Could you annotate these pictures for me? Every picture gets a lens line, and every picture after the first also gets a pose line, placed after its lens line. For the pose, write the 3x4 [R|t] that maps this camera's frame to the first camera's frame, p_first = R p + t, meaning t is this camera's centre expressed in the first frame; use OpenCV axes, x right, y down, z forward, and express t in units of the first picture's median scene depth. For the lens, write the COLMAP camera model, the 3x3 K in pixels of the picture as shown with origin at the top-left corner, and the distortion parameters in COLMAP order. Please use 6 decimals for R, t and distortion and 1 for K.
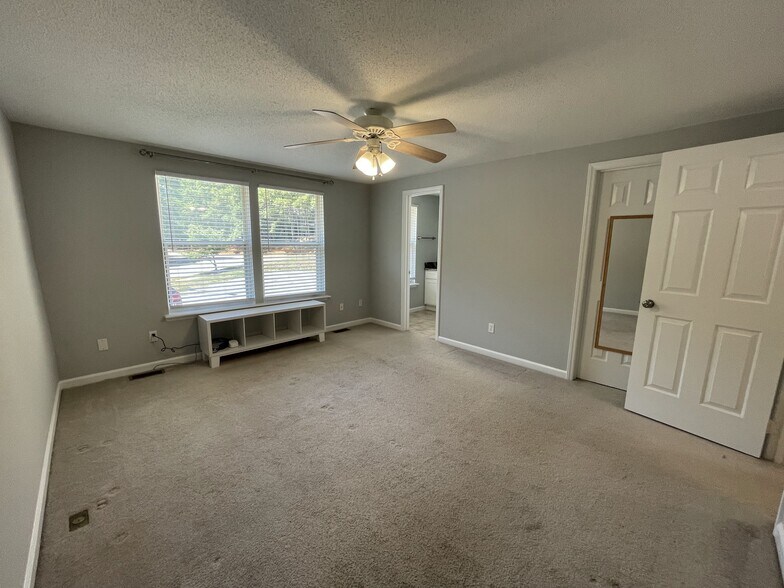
lens RADIAL K [[317.4, 0, 388.1], [0, 317.4, 296.3], [0, 0, 1]] dist [0.002704, -0.002812]
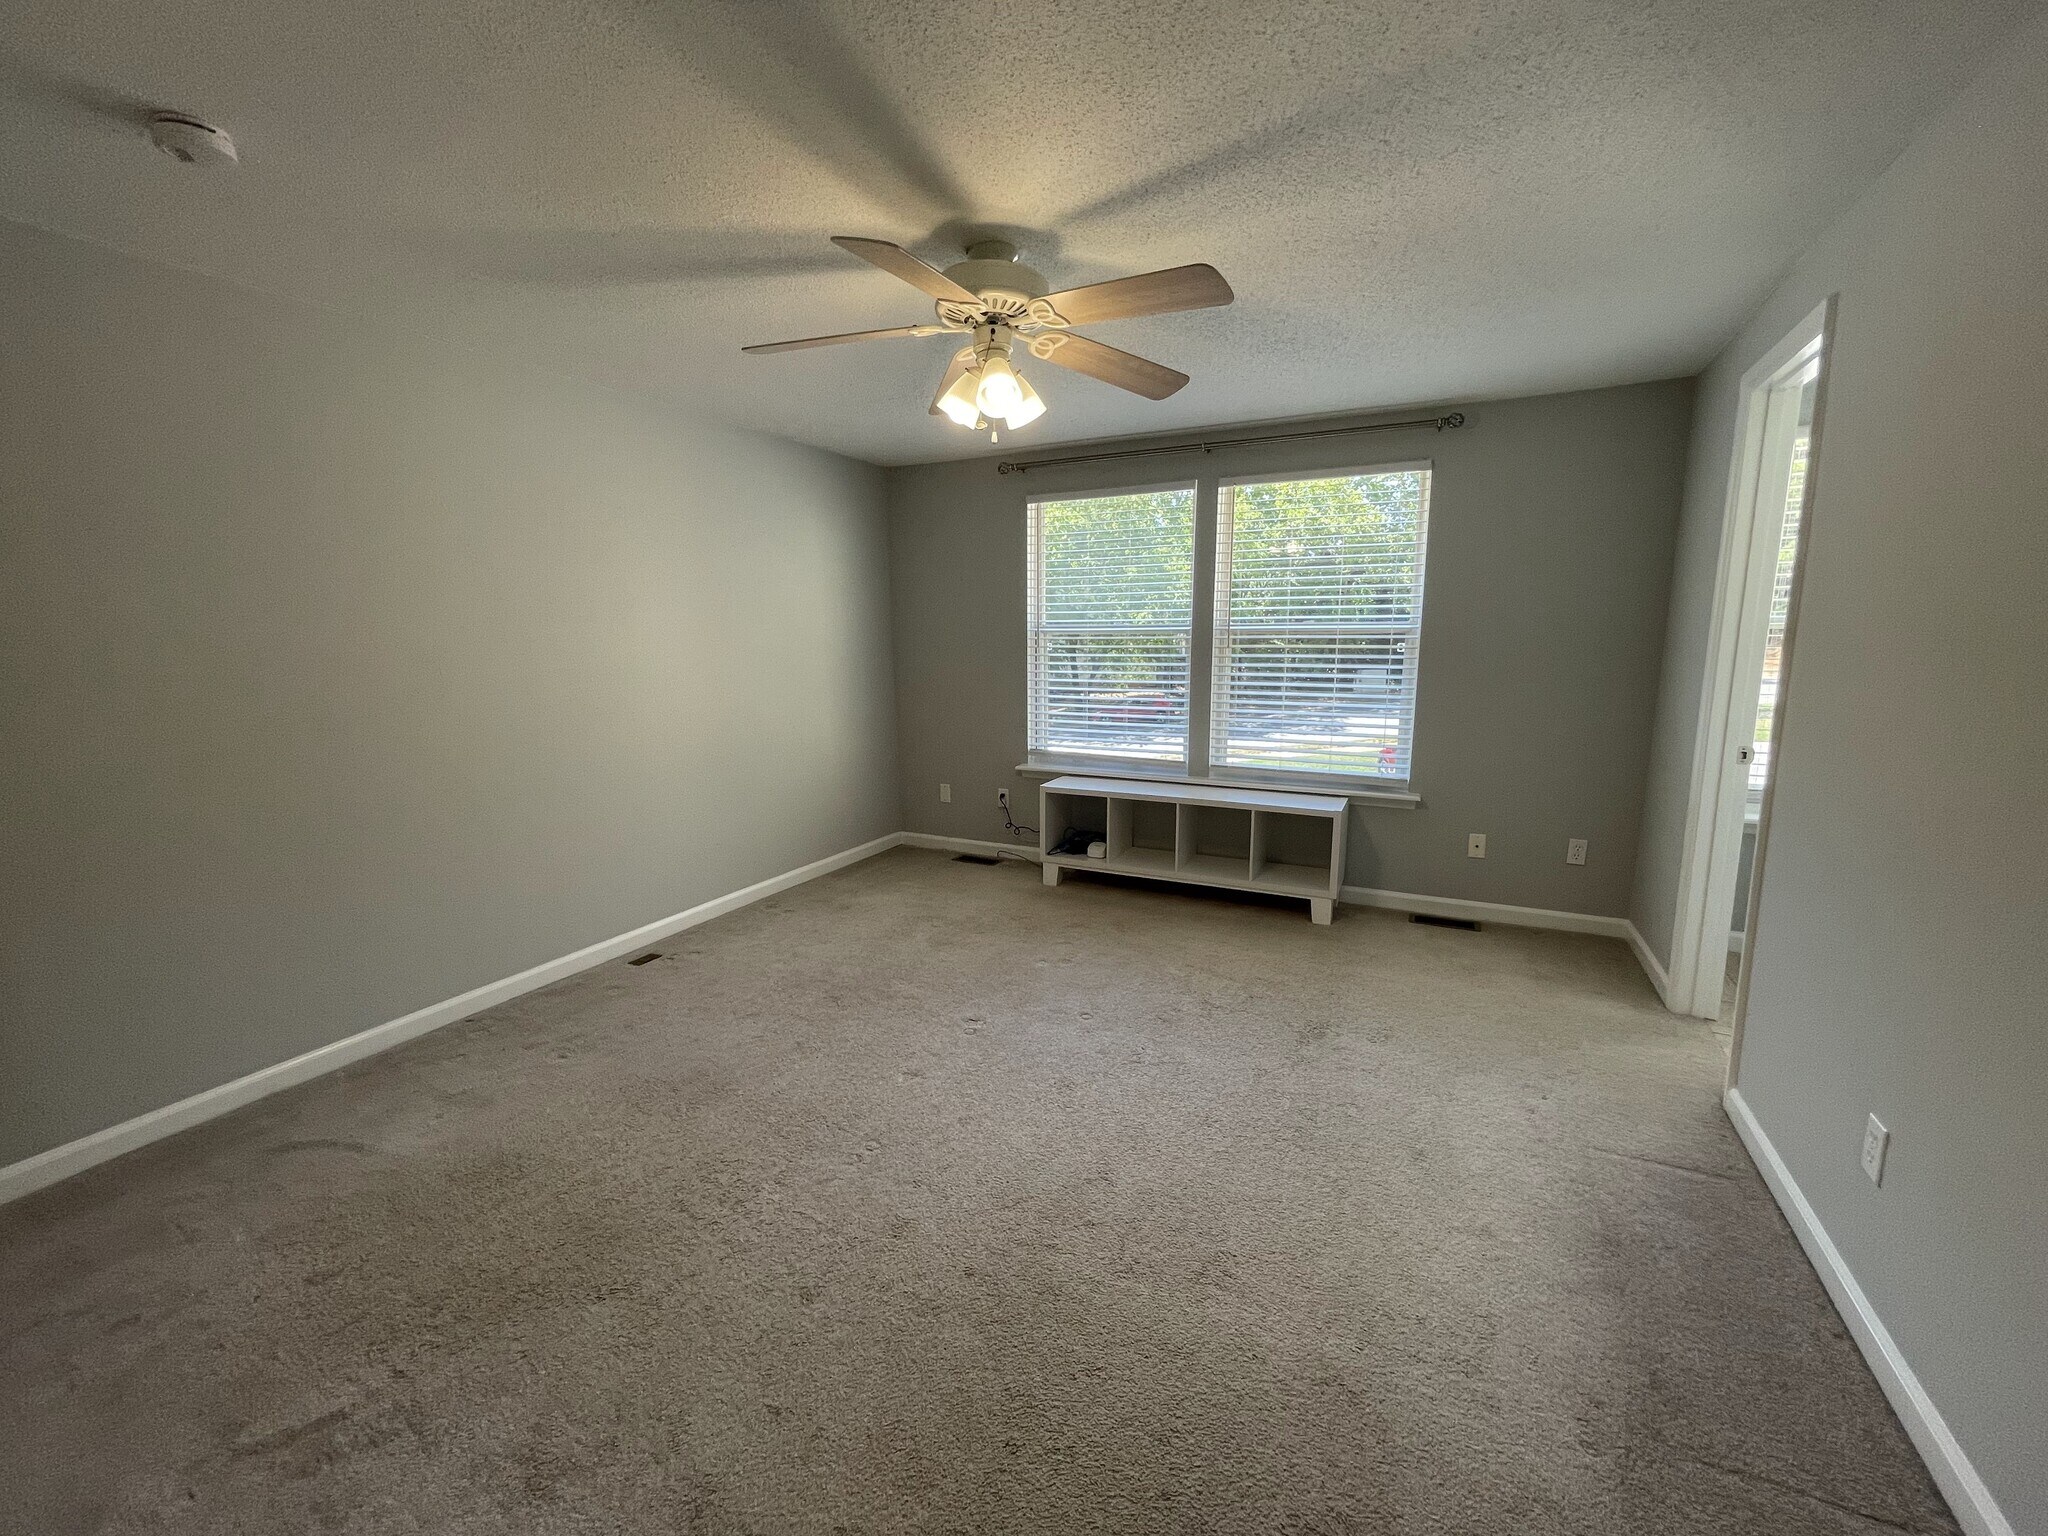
lens RADIAL K [[829.0, 0, 1013.8], [0, 829.0, 774.0], [0, 0, 1]] dist [0.002704, -0.002812]
pose [[0.329829, 0.148251, -0.932327, 0.578606], [-0.148897, 0.983400, 0.103697, -0.065133], [0.932224, 0.104619, 0.346428, 0.480315]]
